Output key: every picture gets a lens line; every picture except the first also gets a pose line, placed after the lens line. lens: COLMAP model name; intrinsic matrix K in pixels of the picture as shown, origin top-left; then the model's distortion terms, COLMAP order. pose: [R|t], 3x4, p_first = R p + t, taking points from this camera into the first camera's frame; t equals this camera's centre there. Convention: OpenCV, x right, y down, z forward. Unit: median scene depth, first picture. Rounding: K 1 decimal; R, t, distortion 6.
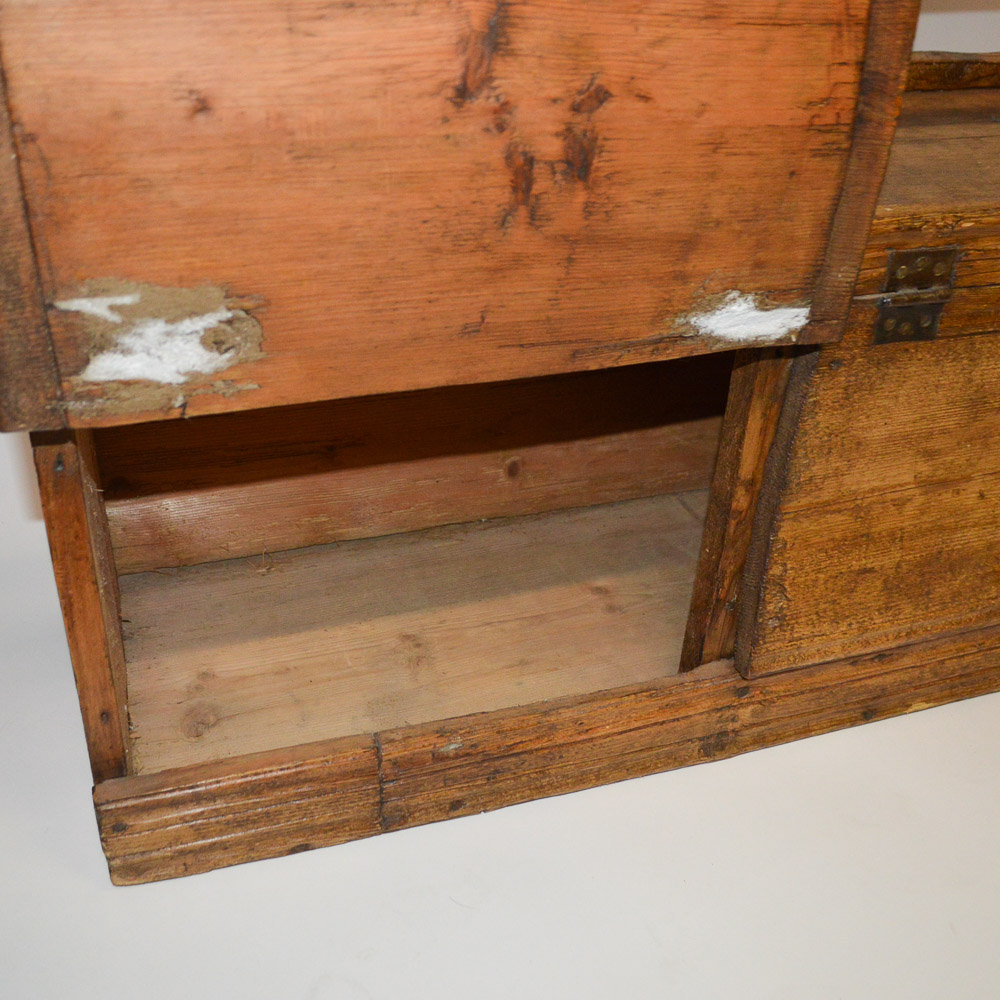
lens RADIAL K [[1185.5, 0, 500.0], [0, 1185.5, 500.0], [0, 0, 1]] dist [-0.086274, -0.012456]
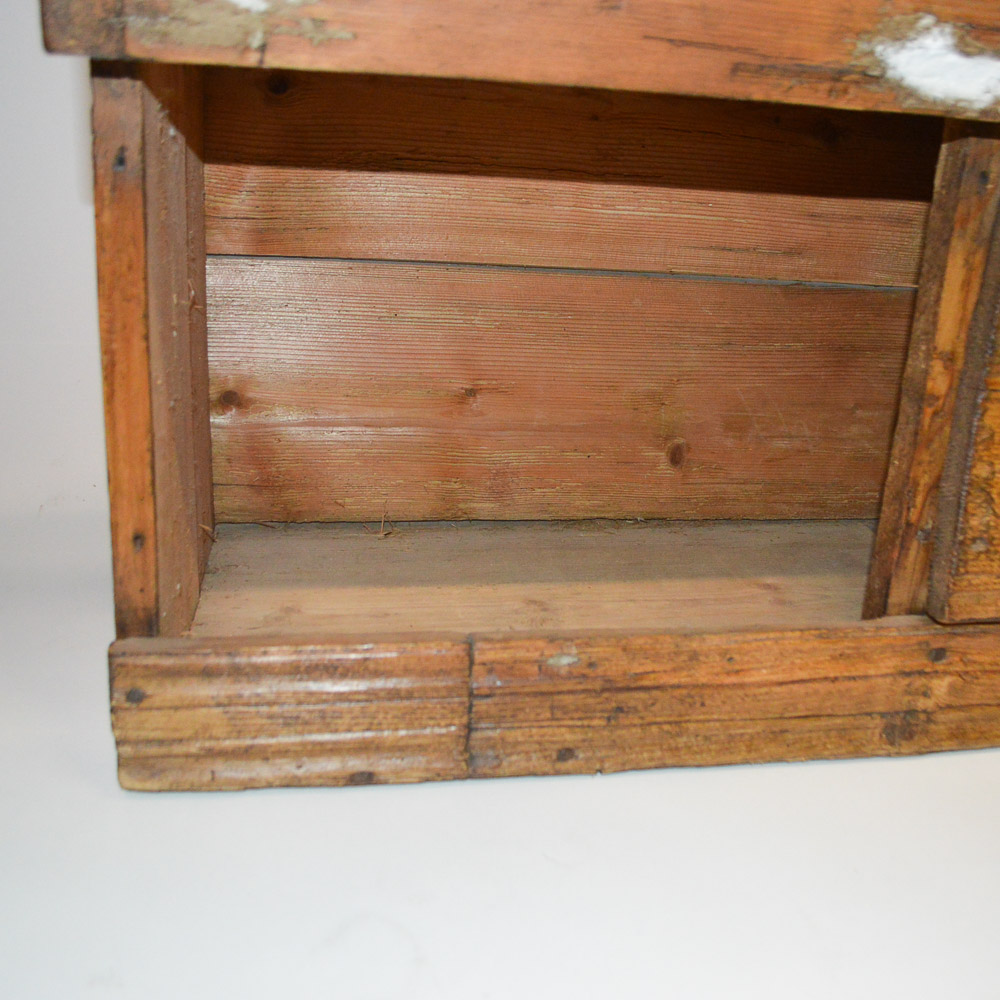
lens RADIAL K [[1189.3, 0, 598.0], [0, 1189.3, 501.4], [0, 0, 1]] dist [-0.090169, -0.005682]
pose [[0.993871, 0.062728, -0.091030, 0.046953], [-0.082741, 0.968174, -0.236204, 0.287819], [0.073316, 0.242288, 0.967430, 0.201128]]
